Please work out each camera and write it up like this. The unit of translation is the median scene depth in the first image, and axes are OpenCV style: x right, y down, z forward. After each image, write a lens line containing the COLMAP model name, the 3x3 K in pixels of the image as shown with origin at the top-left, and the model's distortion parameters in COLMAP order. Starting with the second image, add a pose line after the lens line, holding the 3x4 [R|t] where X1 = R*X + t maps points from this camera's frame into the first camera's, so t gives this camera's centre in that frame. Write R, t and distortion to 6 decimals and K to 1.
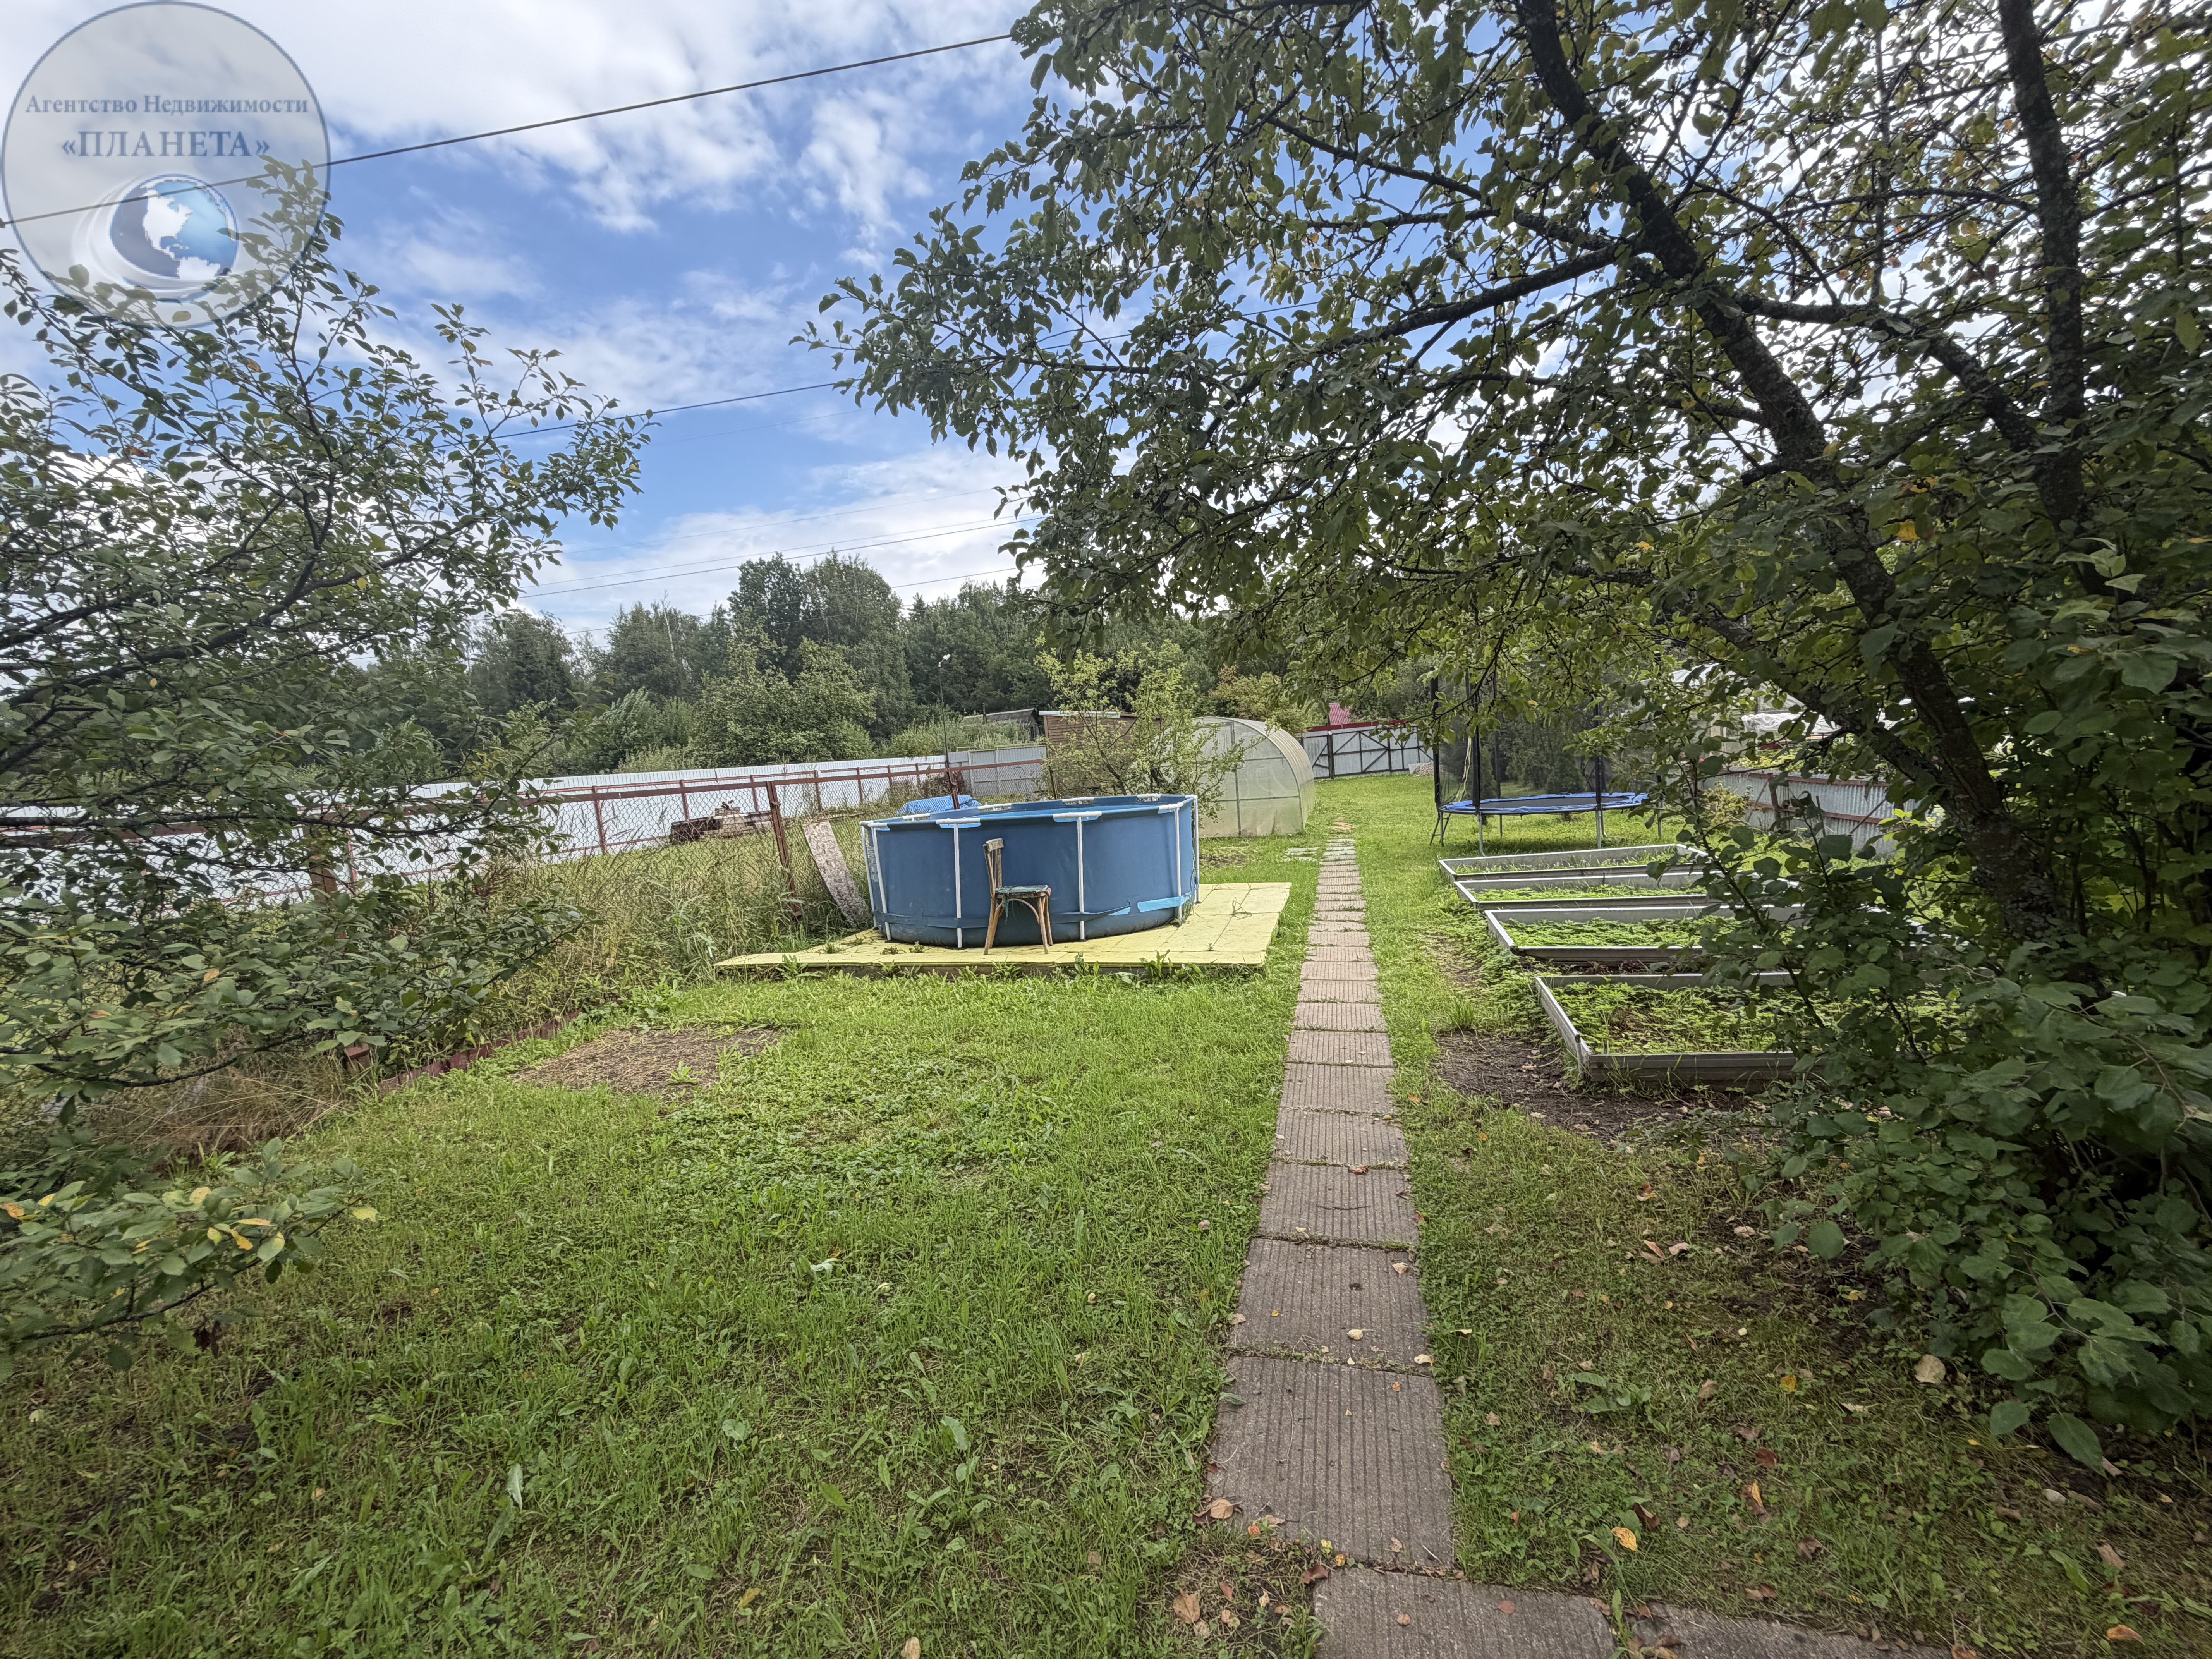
lens RADIAL K [[885.3, 0, 1099.8], [0, 885.3, 834.3], [0, 0, 1]] dist [-0.001003, -0.000200]
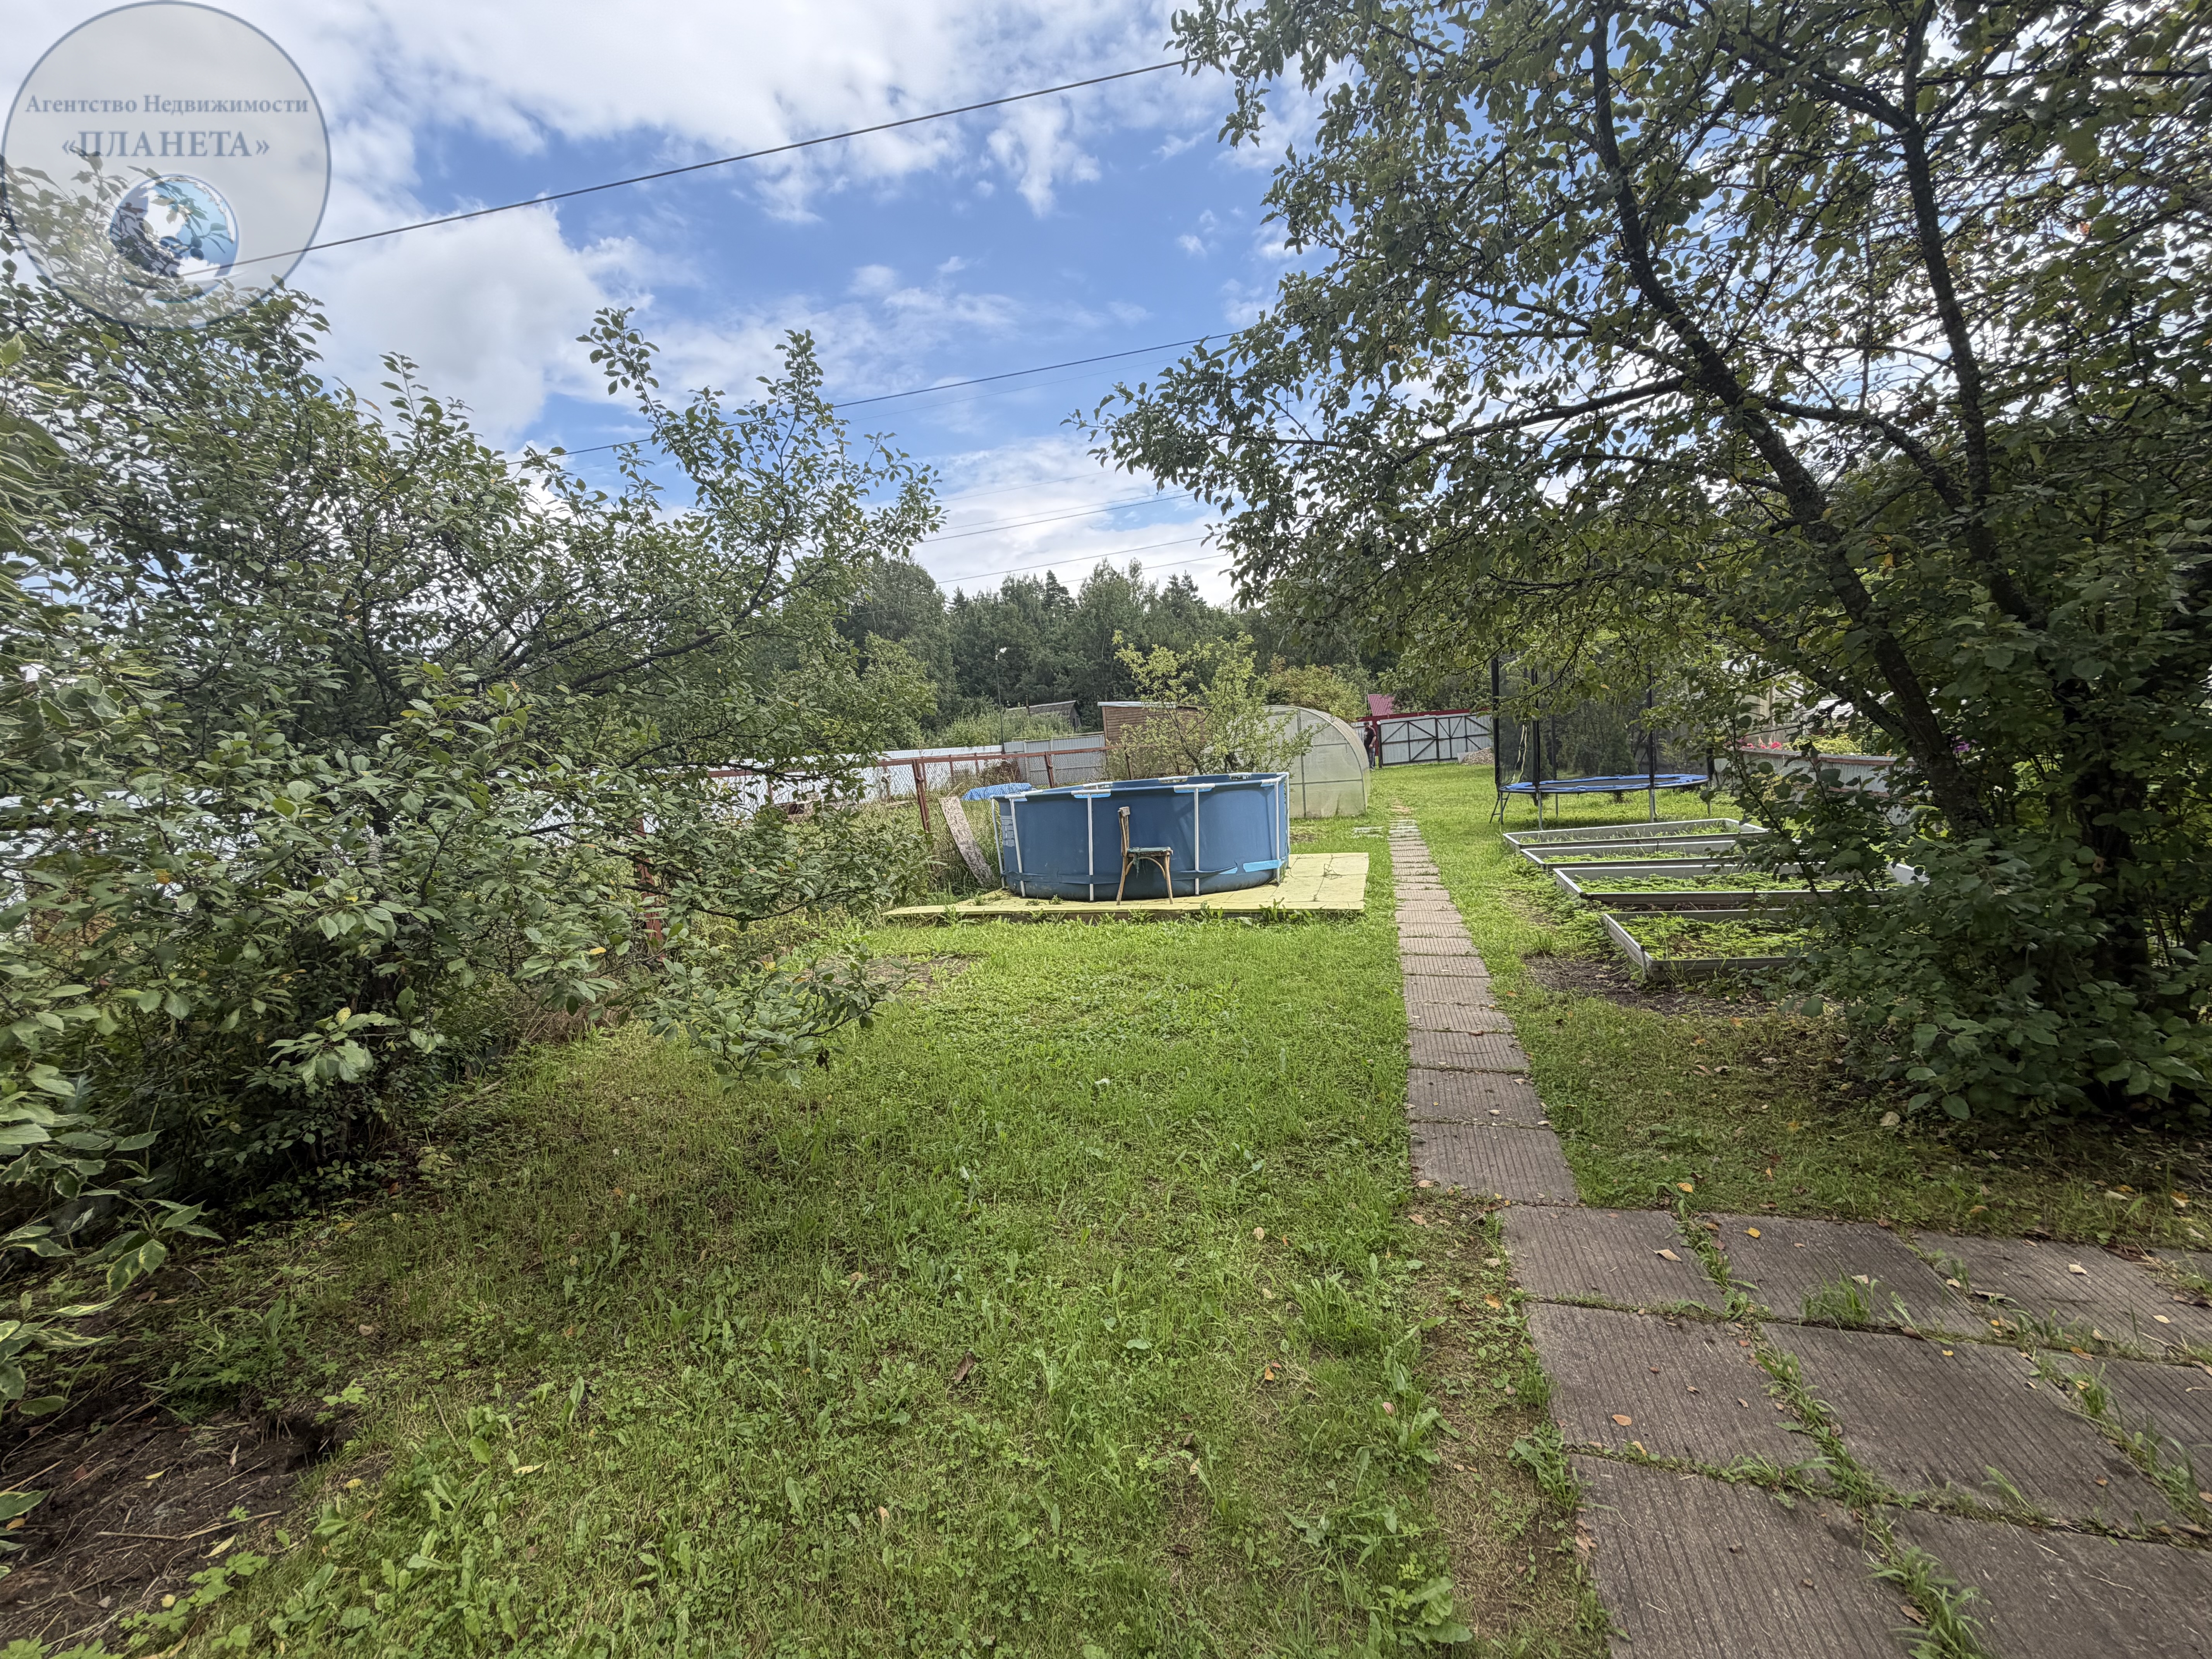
lens RADIAL K [[882.2, 0, 1098.6], [0, 882.2, 831.1], [0, 0, 1]] dist [-0.000677, 0.000224]
pose [[0.999146, 0.003518, -0.041163, -0.116449], [-0.003295, 0.999980, 0.005467, 0.034426], [0.041181, -0.005327, 0.999137, -0.183931]]
